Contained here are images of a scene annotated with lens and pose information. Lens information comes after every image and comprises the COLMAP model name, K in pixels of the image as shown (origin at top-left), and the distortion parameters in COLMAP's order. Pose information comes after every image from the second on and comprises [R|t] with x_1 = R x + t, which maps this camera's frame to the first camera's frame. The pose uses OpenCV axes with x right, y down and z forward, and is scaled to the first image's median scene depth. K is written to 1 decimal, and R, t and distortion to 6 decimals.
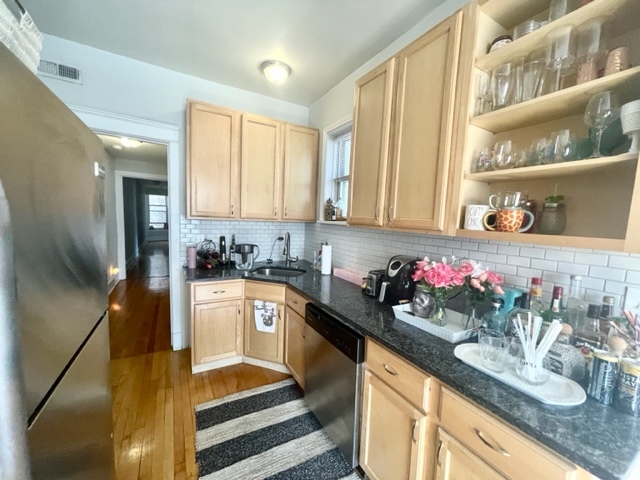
lens RADIAL K [[257.6, 0, 317.1], [0, 257.6, 243.9], [0, 0, 1]] dist [-0.004798, 0.000944]
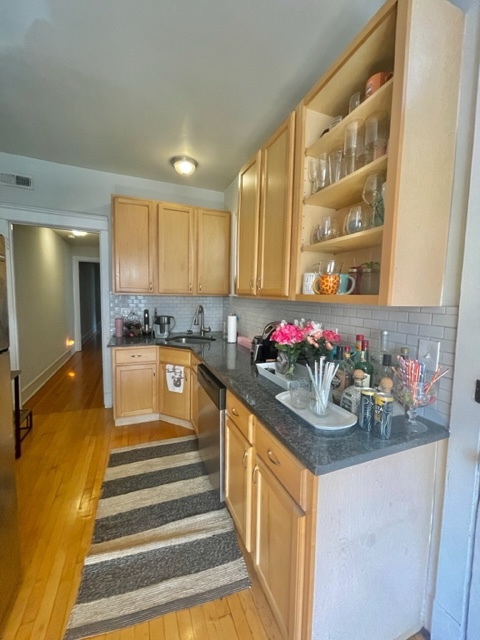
lens RADIAL K [[257.6, 0, 237.6], [0, 257.6, 316.2], [0, 0, 1]] dist [-0.004798, 0.000944]
pose [[0.991203, -0.009675, -0.131995, 0.220091], [0.006680, 0.999711, -0.023115, 0.034340], [0.132180, 0.022030, 0.990981, -0.095449]]
